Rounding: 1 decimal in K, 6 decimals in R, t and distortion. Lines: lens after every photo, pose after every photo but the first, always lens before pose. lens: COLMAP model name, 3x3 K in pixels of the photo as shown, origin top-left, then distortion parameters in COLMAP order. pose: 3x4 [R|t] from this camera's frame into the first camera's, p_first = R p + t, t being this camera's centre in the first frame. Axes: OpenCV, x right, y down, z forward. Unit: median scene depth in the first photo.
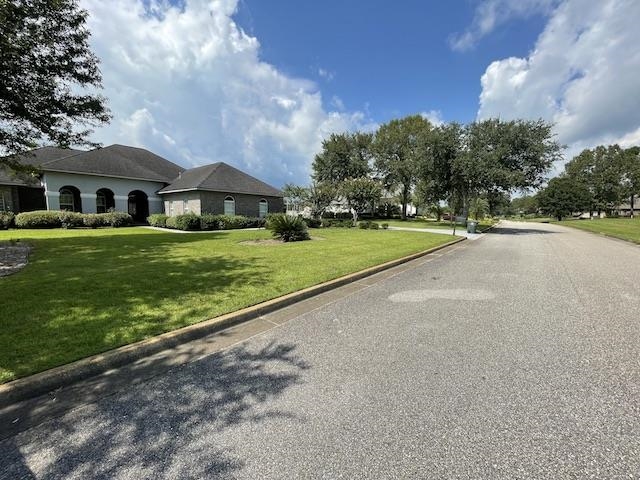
lens RADIAL K [[258.0, 0, 319.8], [0, 258.0, 243.9], [0, 0, 1]] dist [0.000941, 0.000998]
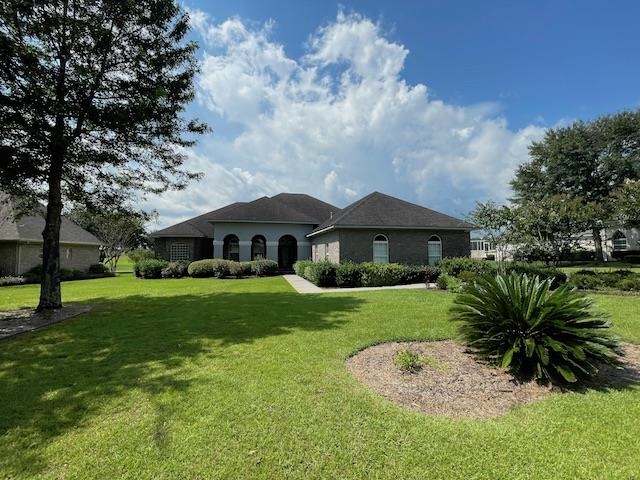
lens RADIAL K [[258.0, 0, 319.3], [0, 258.0, 239.3], [0, 0, 1]] dist [0.000941, 0.000998]
pose [[0.801156, -0.053768, -0.596035, -0.074549], [-0.049840, 0.986501, -0.155984, -0.057539], [0.596377, 0.154674, 0.787662, 0.366080]]
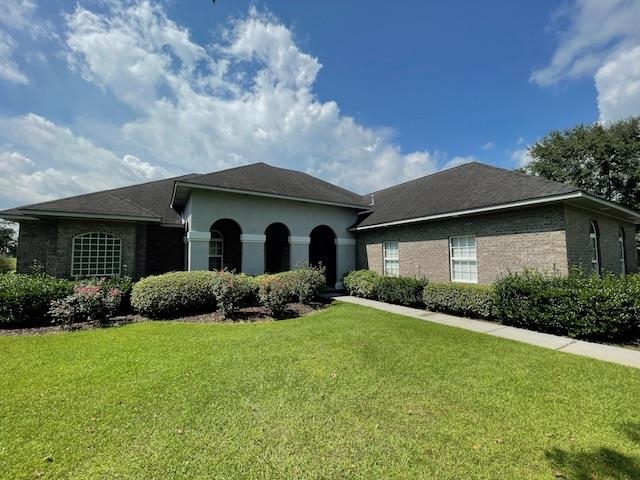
lens RADIAL K [[258.0, 0, 313.0], [0, 258.0, 250.5], [0, 0, 1]] dist [0.000941, 0.000998]
pose [[0.947028, -0.036988, -0.319014, -0.589883], [-0.010911, 0.989066, -0.147067, -0.084965], [0.320966, 0.142757, 0.936270, 0.538469]]
